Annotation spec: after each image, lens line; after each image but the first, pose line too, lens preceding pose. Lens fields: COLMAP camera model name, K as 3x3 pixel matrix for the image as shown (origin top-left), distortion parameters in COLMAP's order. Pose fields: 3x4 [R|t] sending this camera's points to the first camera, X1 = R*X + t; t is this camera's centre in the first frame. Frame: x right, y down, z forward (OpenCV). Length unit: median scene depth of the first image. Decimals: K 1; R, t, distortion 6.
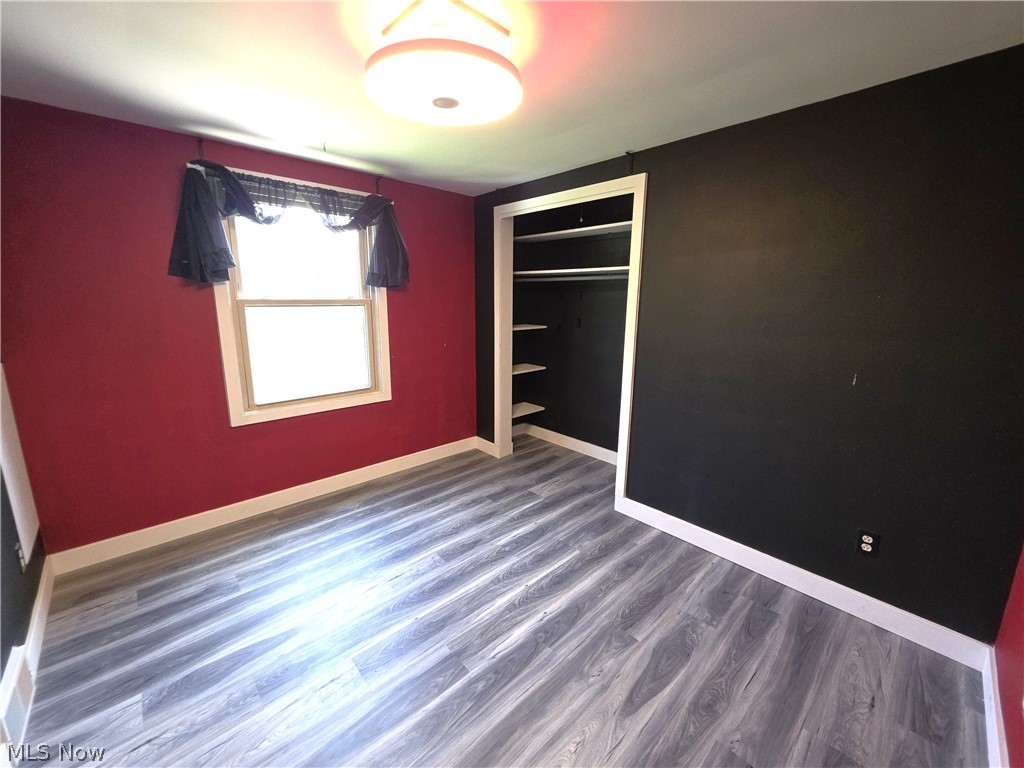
lens RADIAL K [[409.2, 0, 509.3], [0, 409.2, 380.1], [0, 0, 1]] dist [0.002985, -0.000023]
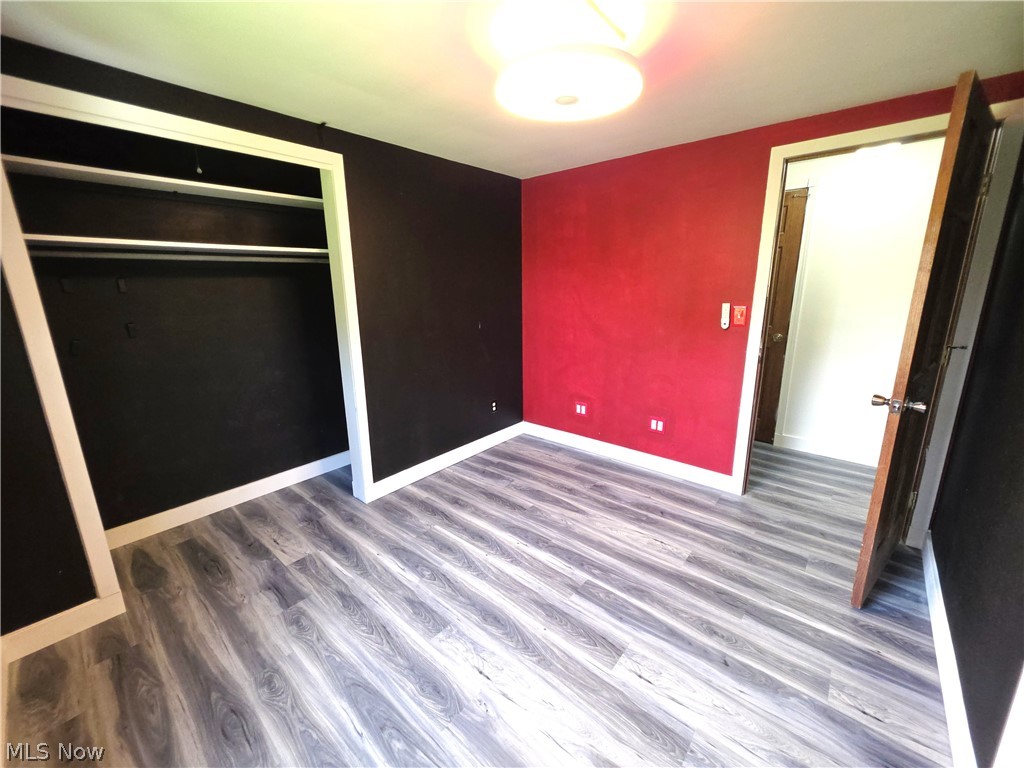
lens RADIAL K [[409.2, 0, 507.0], [0, 409.2, 379.7], [0, 0, 1]] dist [0.002985, -0.000023]
pose [[-0.105146, -0.242464, 0.964446, -0.790525], [0.215116, 0.941314, 0.260101, -0.173307], [-0.970912, 0.234816, -0.046818, 0.801599]]
